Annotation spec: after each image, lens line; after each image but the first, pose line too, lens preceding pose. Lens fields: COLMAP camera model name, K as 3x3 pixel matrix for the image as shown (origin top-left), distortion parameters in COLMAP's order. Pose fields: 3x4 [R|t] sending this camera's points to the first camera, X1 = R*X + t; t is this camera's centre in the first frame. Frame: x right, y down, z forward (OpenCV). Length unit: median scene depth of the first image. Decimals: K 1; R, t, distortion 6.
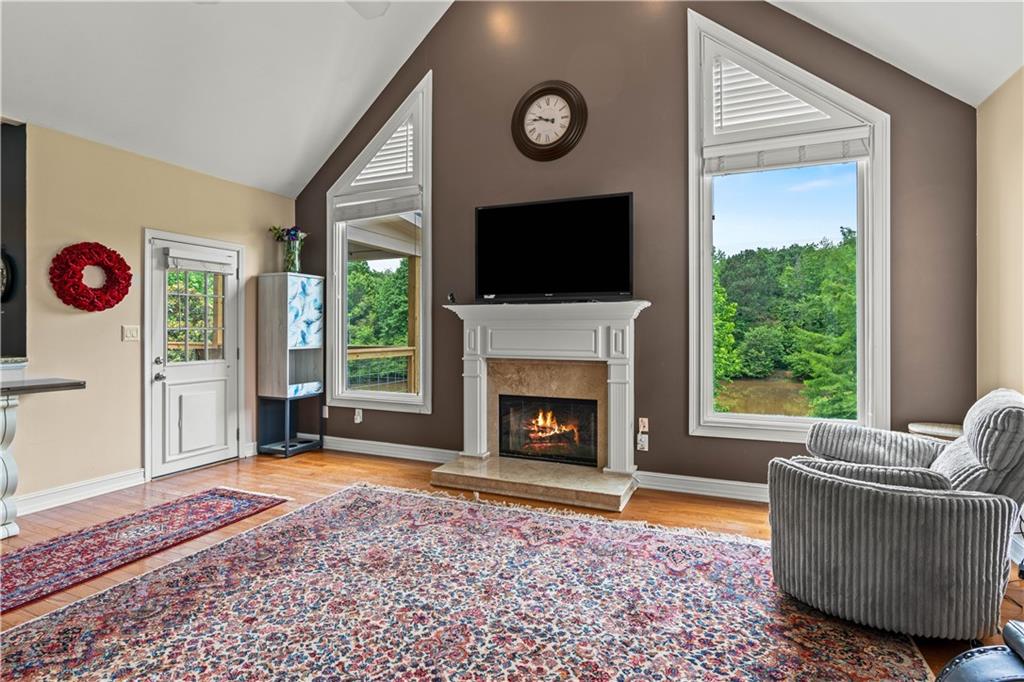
lens RADIAL K [[510.5, 0, 513.6], [0, 510.5, 328.0], [0, 0, 1]] dist [-0.003595, 0.000857]
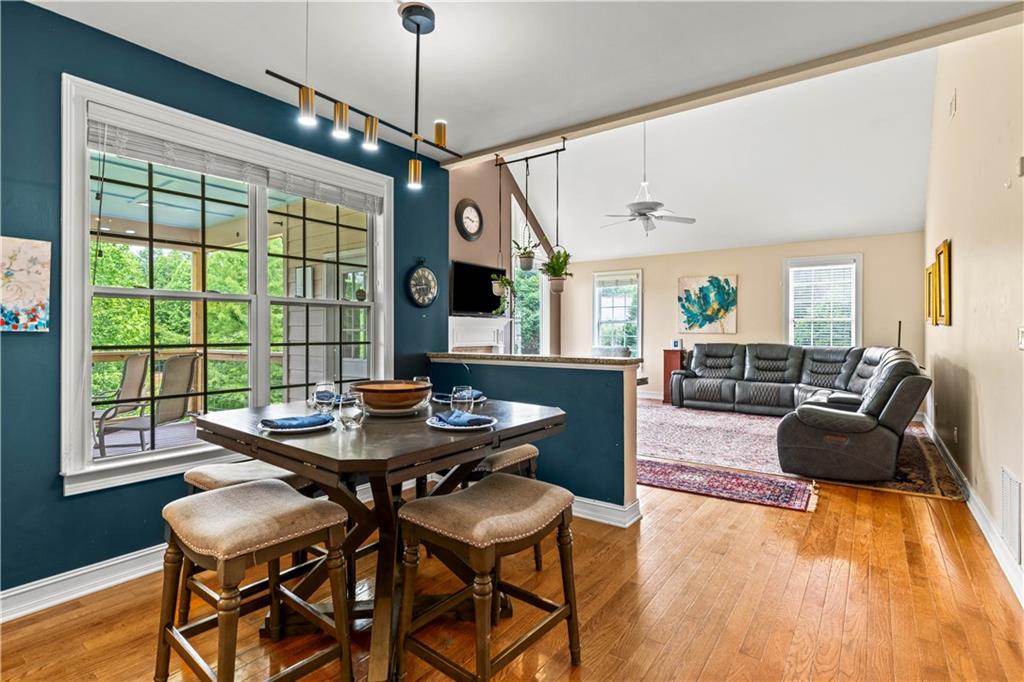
lens RADIAL K [[495.2, 0, 512.5], [0, 495.2, 330.0], [0, 0, 1]] dist [0.000025, 0.000262]
pose [[0.219822, 0.001800, 0.975538, -2.296294], [-0.002993, 0.999995, -0.001171, 0.002582], [-0.975535, -0.002662, 0.219826, 0.605032]]
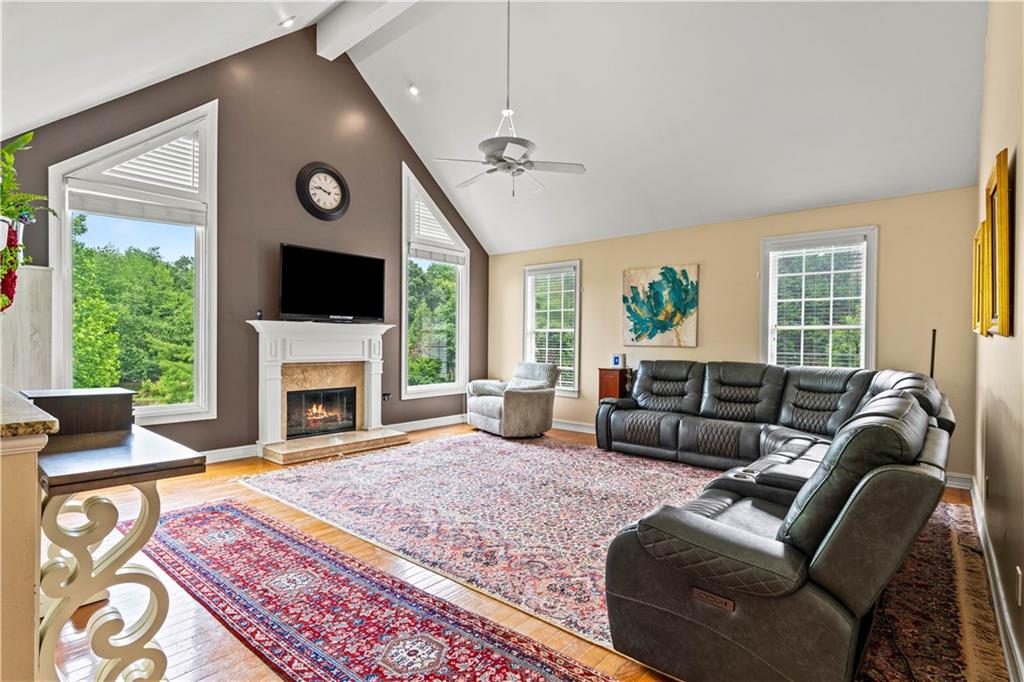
lens RADIAL K [[498.2, 0, 510.5], [0, 498.2, 343.9], [0, 0, 1]] dist [-0.002419, 0.000025]
pose [[0.299545, -0.004004, 0.954074, -1.477531], [-0.008781, 0.999937, 0.006954, -0.003450], [-0.954042, -0.010461, 0.299491, 0.136664]]
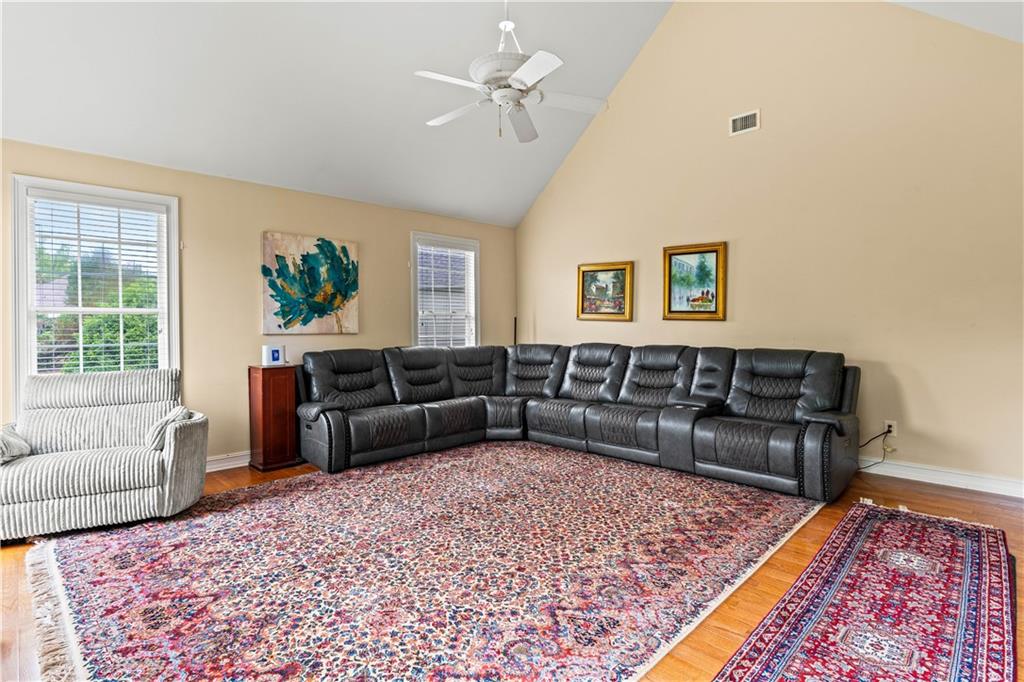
lens RADIAL K [[510.5, 0, 513.6], [0, 510.5, 328.0], [0, 0, 1]] dist [-0.003595, 0.000857]
pose [[-0.925677, 0.010100, 0.378180, -0.651628], [0.010284, 0.999946, -0.001532, 0.004062], [-0.378175, 0.002471, -0.925731, 1.434435]]
